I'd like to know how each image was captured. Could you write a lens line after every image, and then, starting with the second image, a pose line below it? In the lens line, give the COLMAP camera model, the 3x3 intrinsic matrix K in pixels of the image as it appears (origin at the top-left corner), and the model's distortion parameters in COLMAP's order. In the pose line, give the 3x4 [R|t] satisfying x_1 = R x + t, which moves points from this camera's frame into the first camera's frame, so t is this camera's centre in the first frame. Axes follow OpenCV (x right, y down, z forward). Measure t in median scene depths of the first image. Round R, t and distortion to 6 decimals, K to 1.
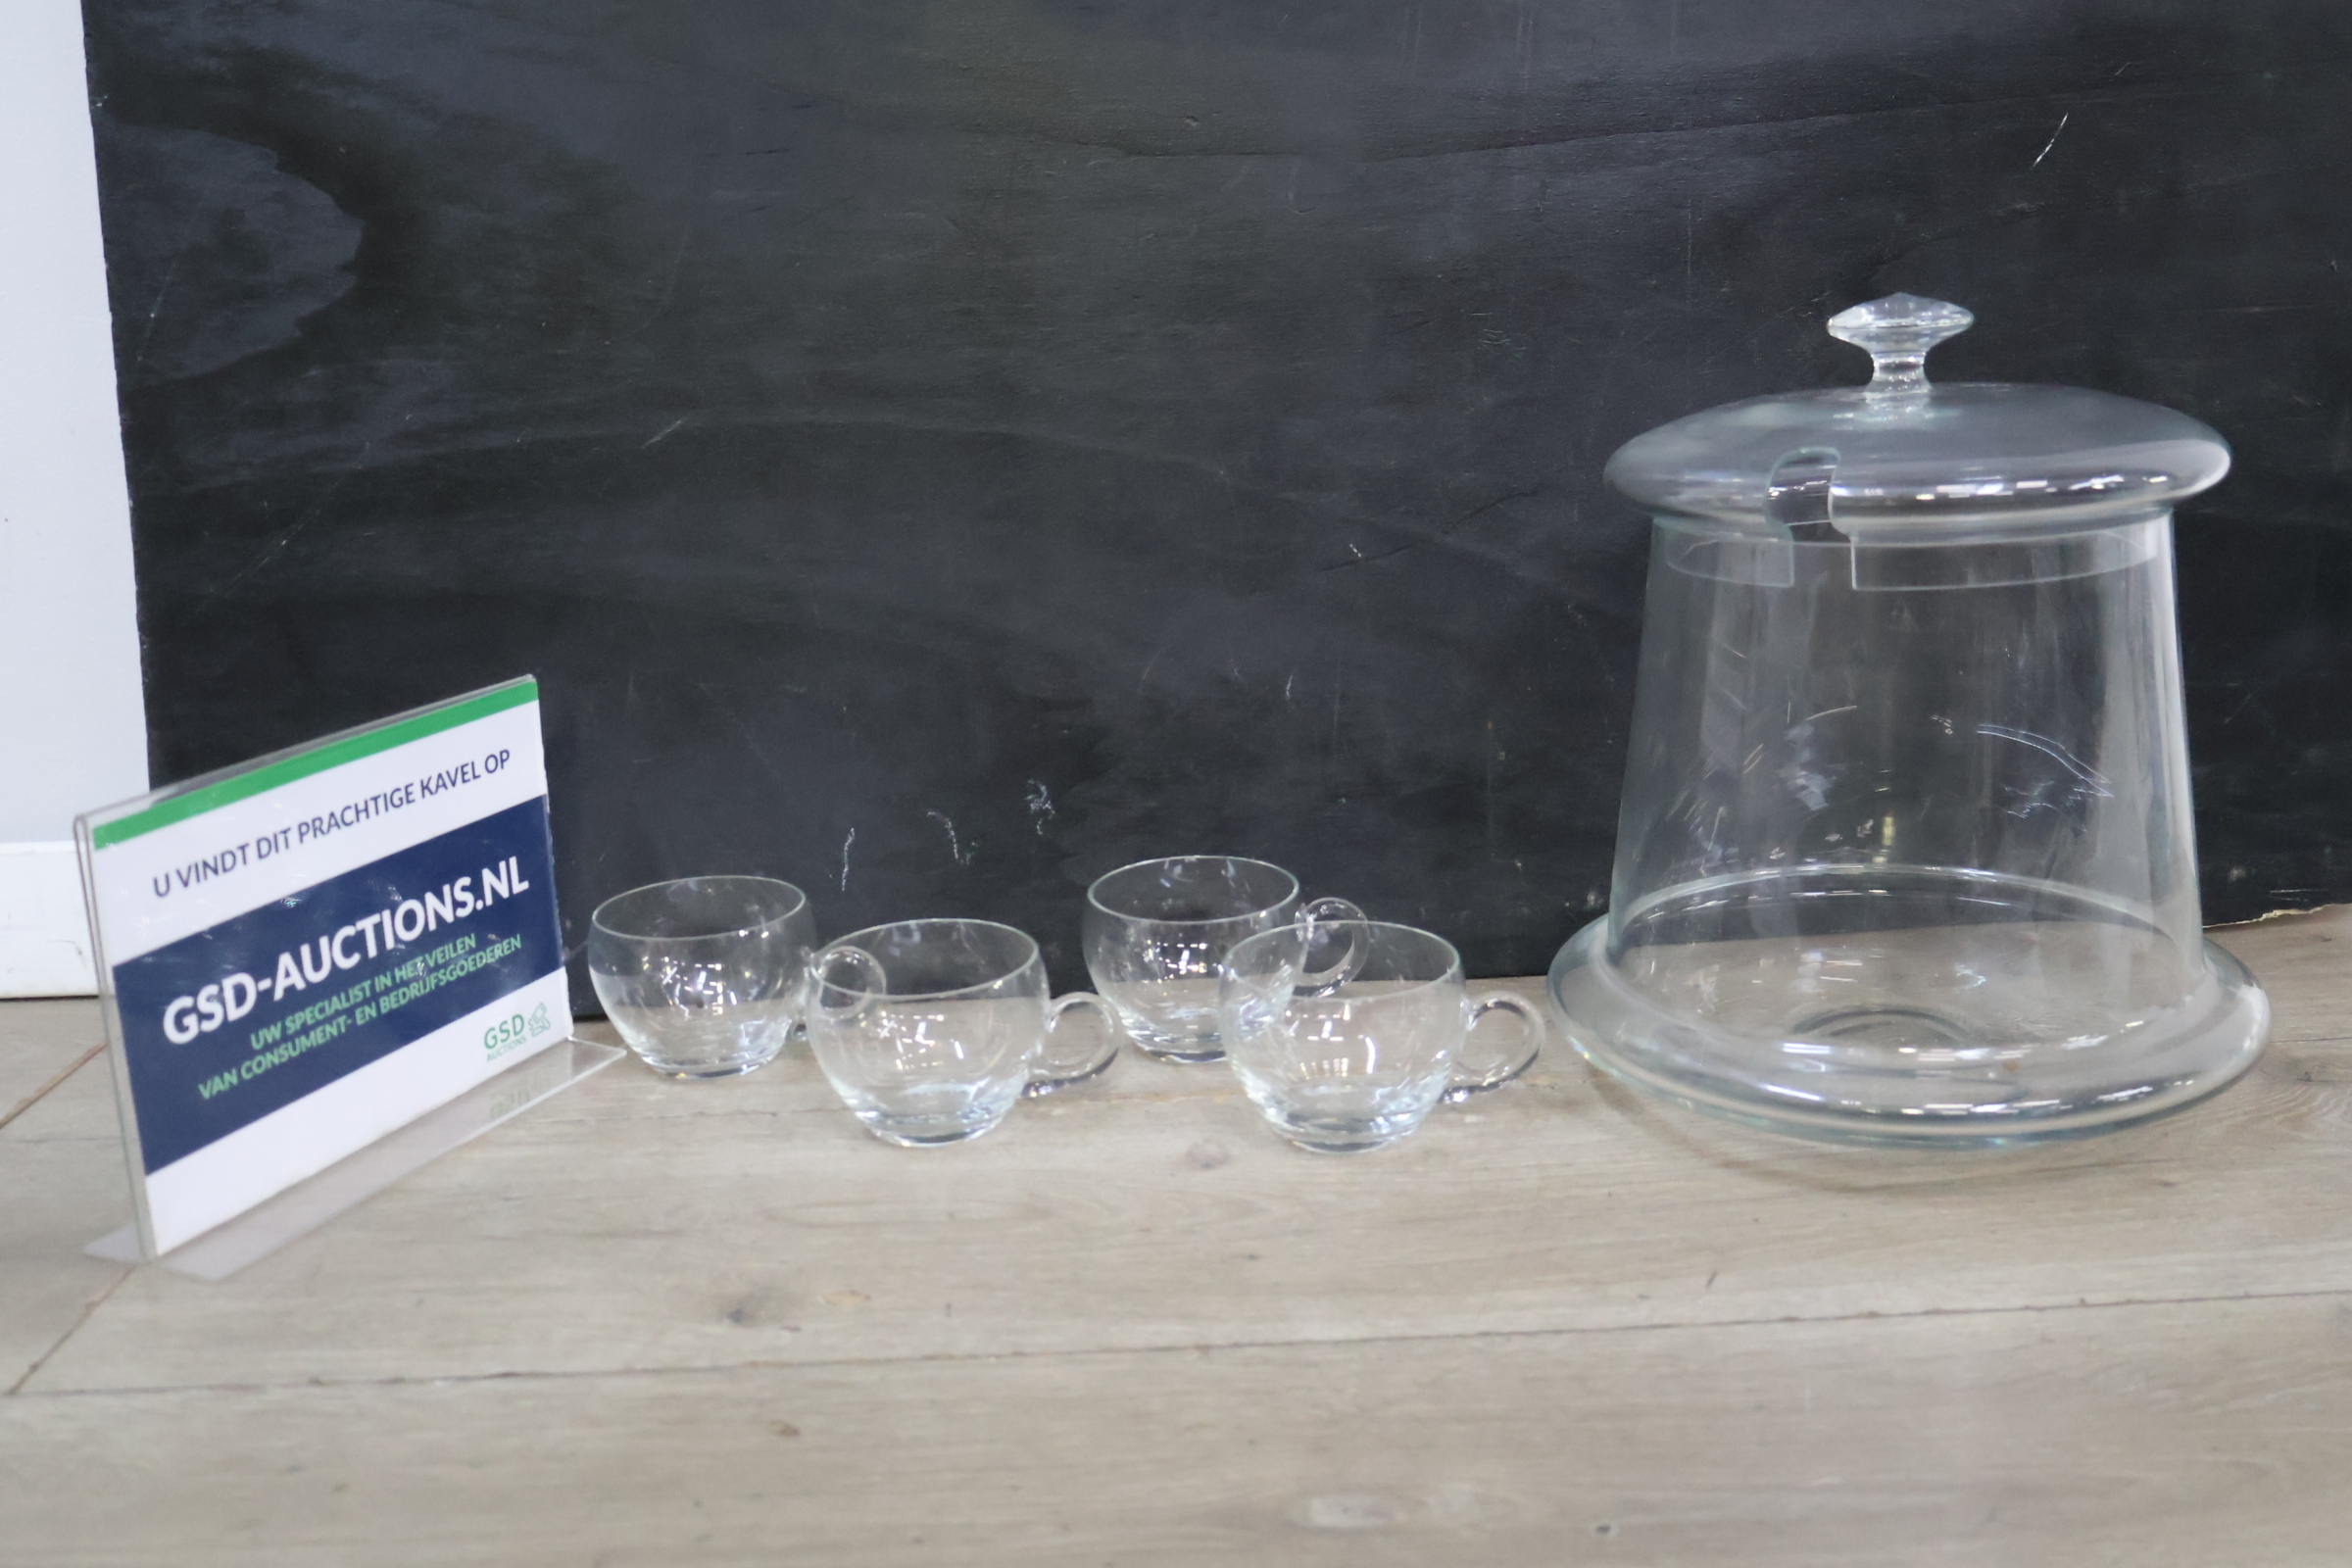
lens RADIAL K [[2418.6, 0, 1184.1], [0, 2418.6, 776.8], [0, 0, 1]] dist [0.052909, 0.012105]
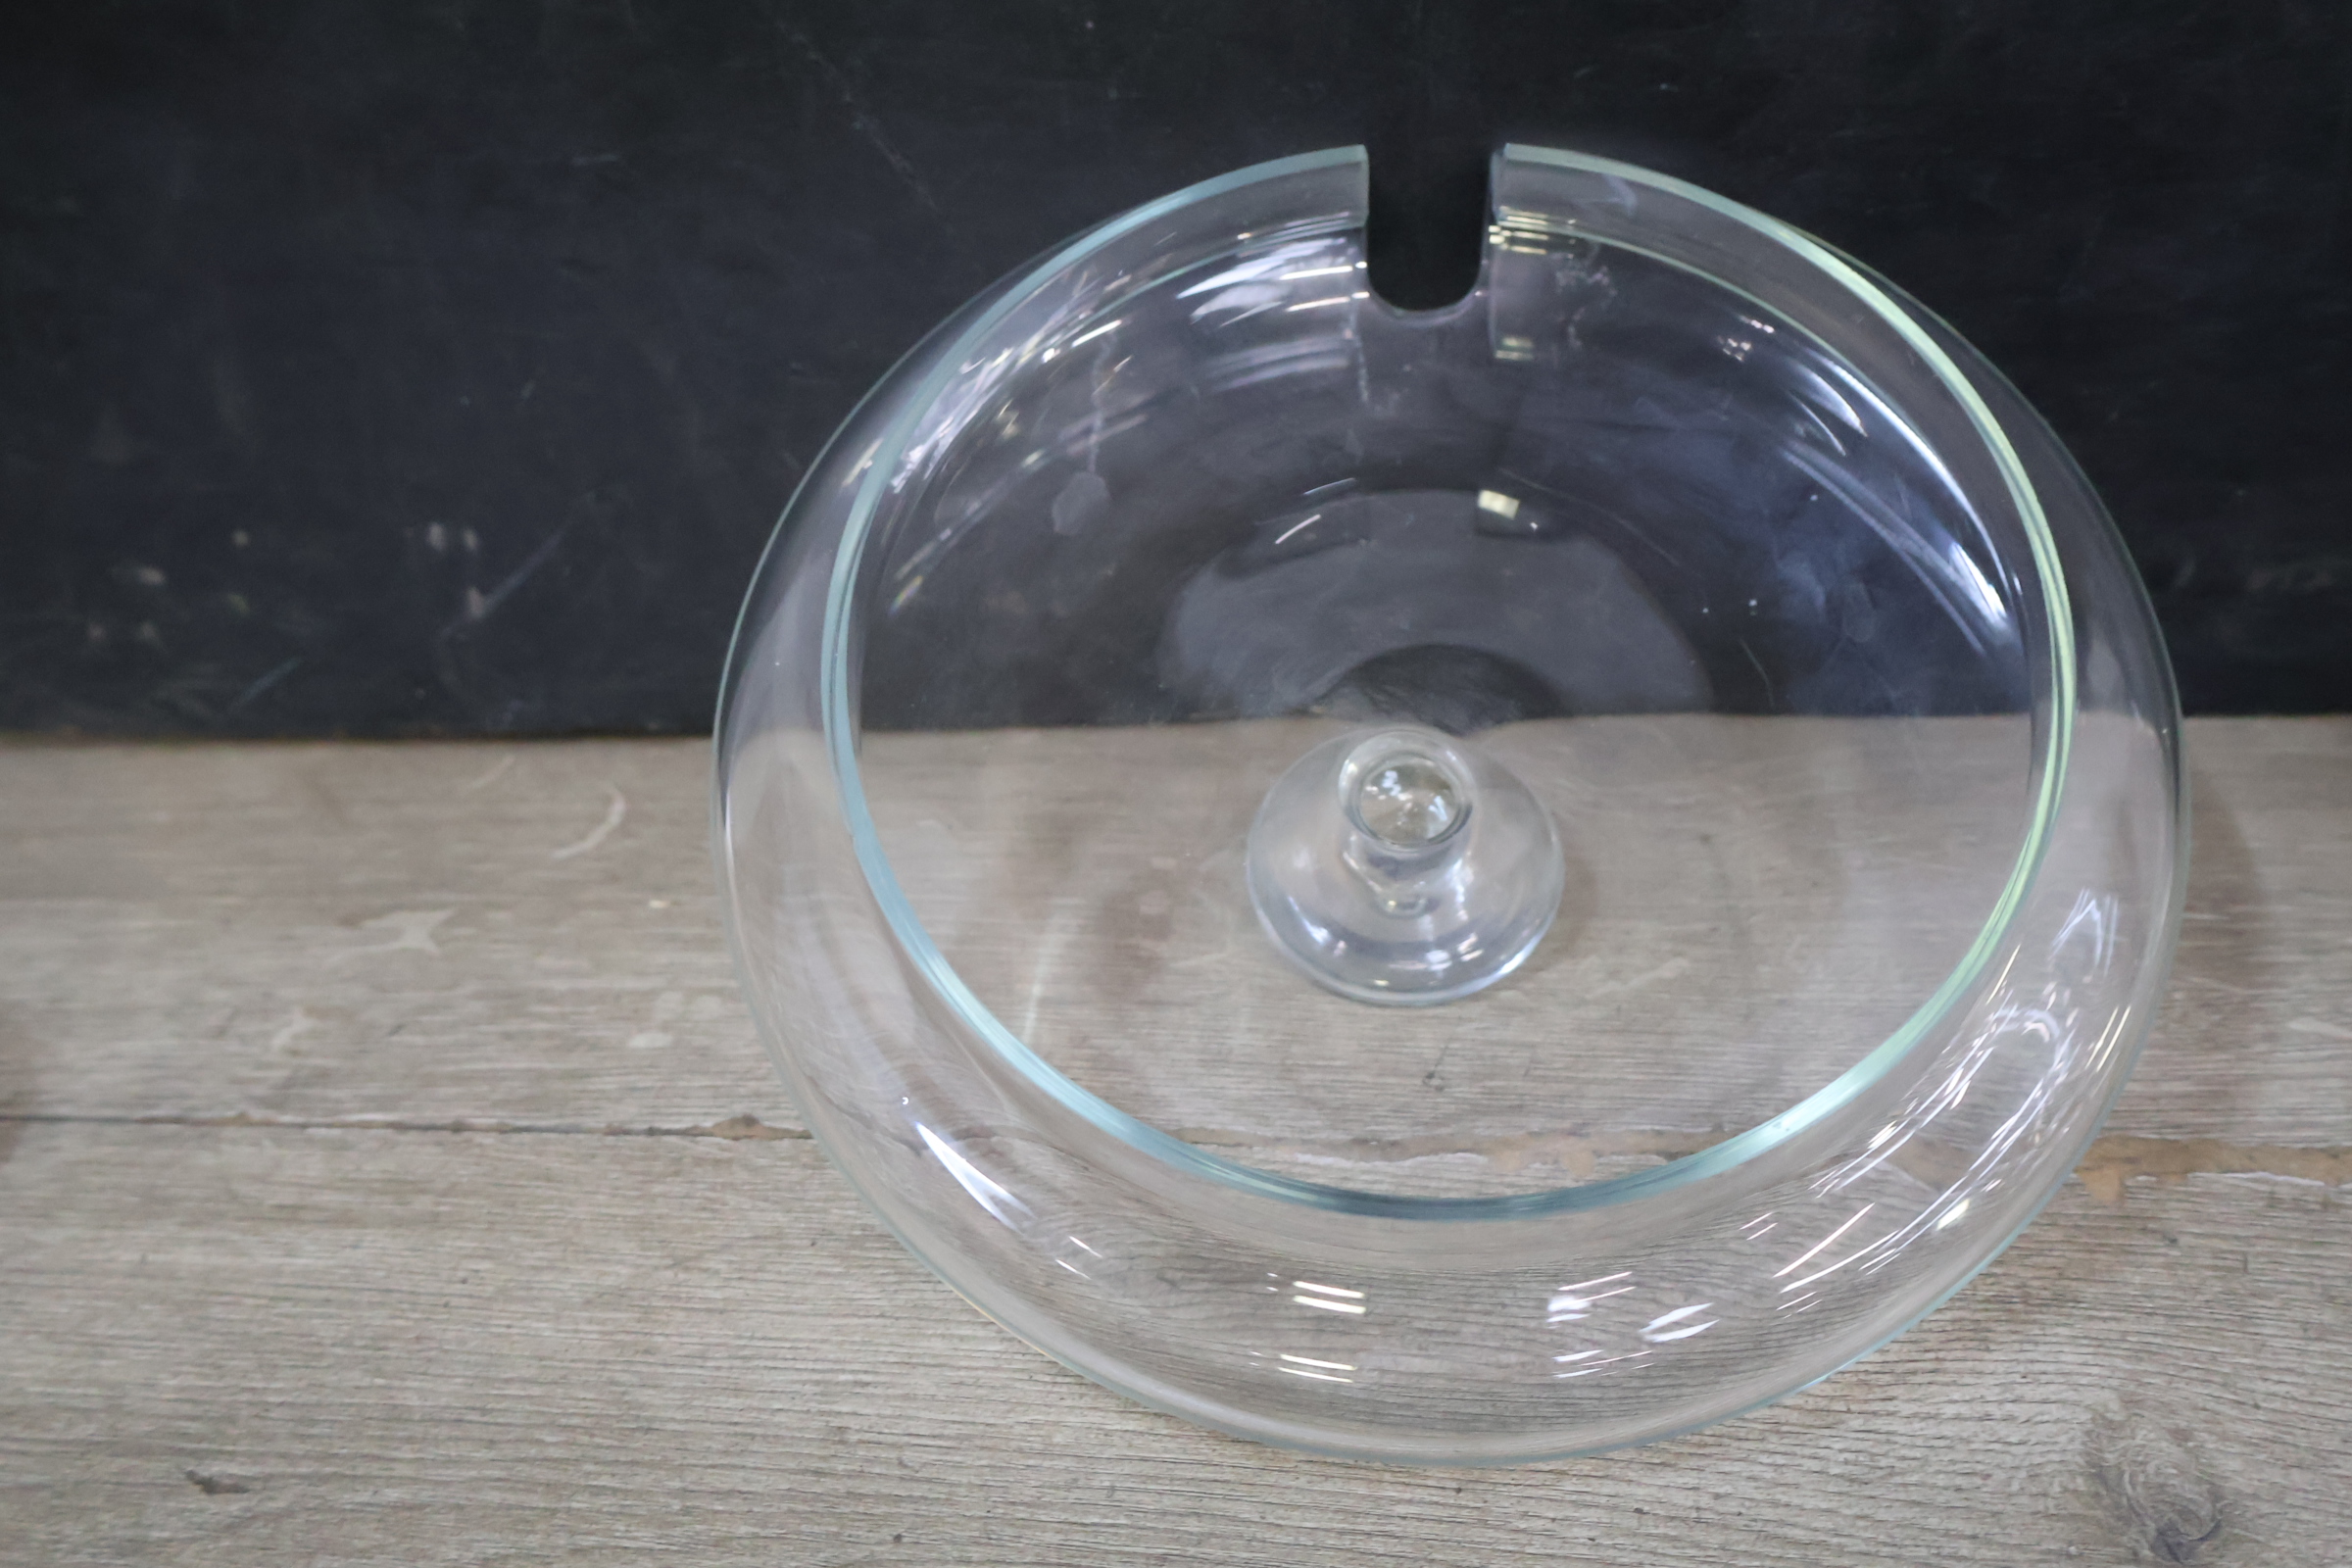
lens RADIAL K [[2323.5, 0, 1169.0], [0, 2323.5, 796.0], [0, 0, 1]] dist [0.008931, 0.011836]
pose [[0.993750, 0.039738, -0.104312, -0.098978], [-0.000421, 0.935814, 0.352495, -0.050817], [0.111624, -0.350248, 0.929982, 0.719994]]
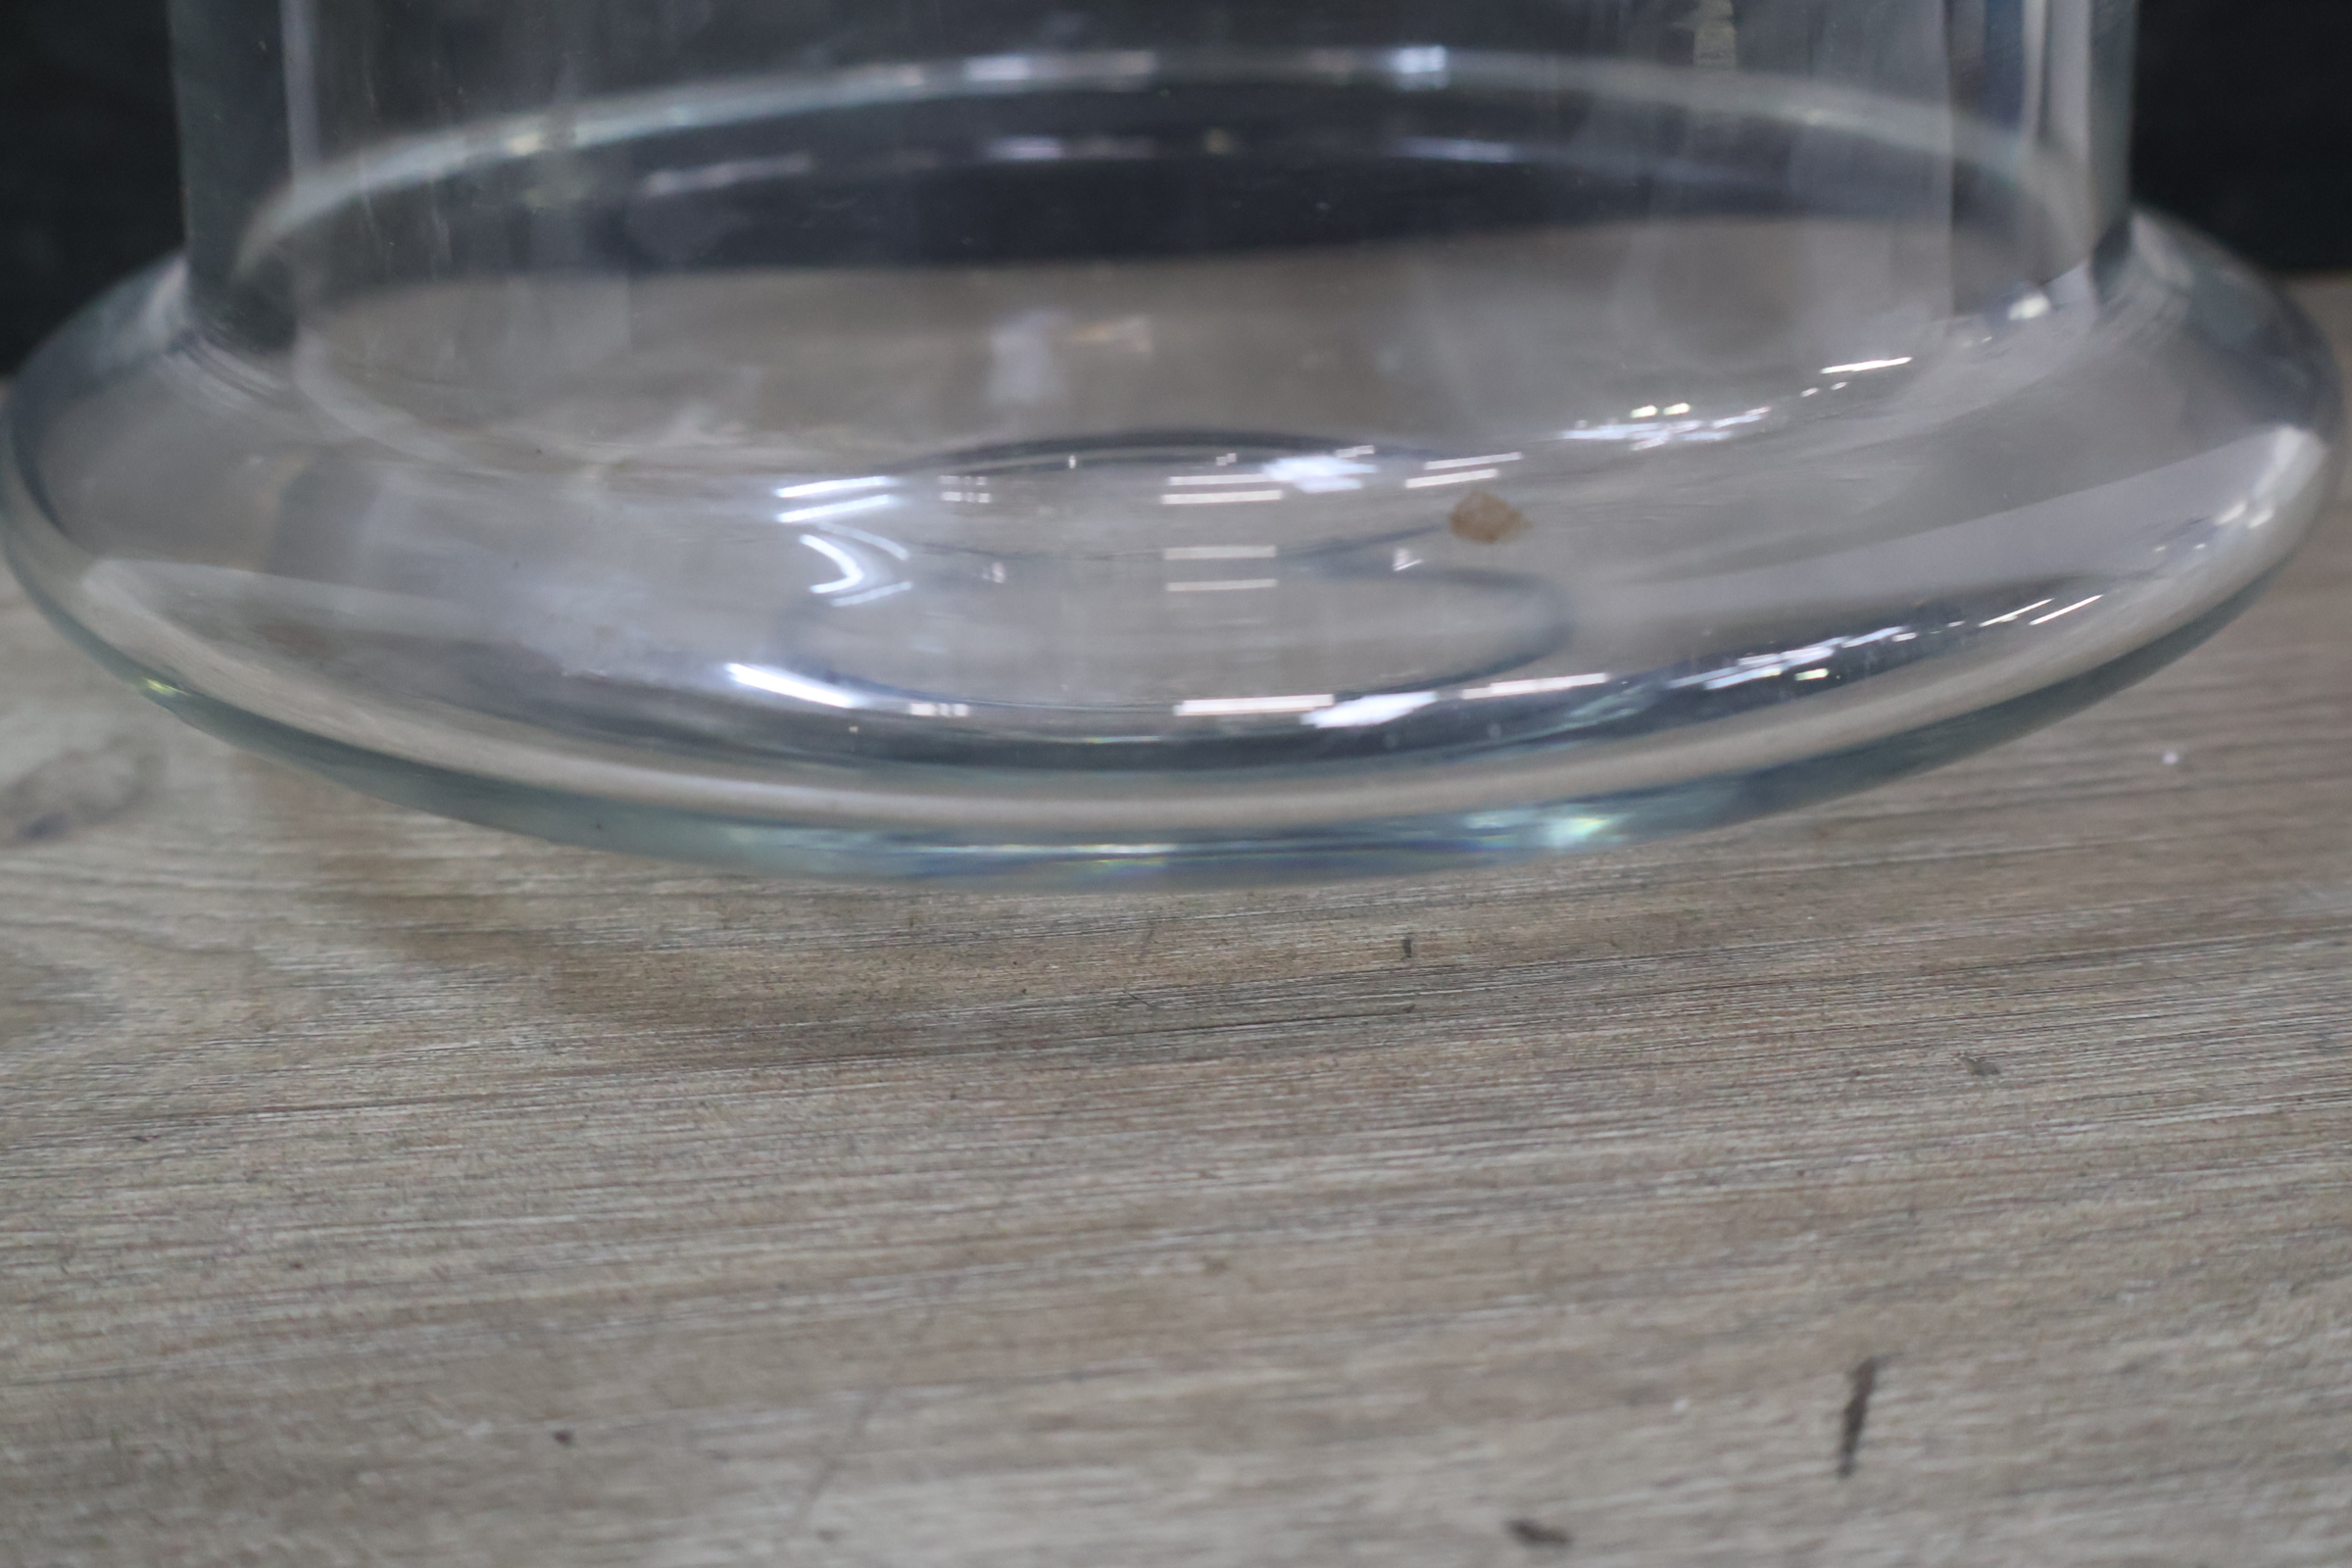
lens RADIAL K [[2339.5, 0, 1172.0], [0, 2339.5, 784.4], [0, 0, 1]] dist [0.005373, -0.009918]
pose [[0.998437, 0.001177, 0.055872, 0.129032], [-0.011136, 0.983919, 0.178268, 0.103737], [-0.054763, -0.178612, 0.982394, 0.717709]]
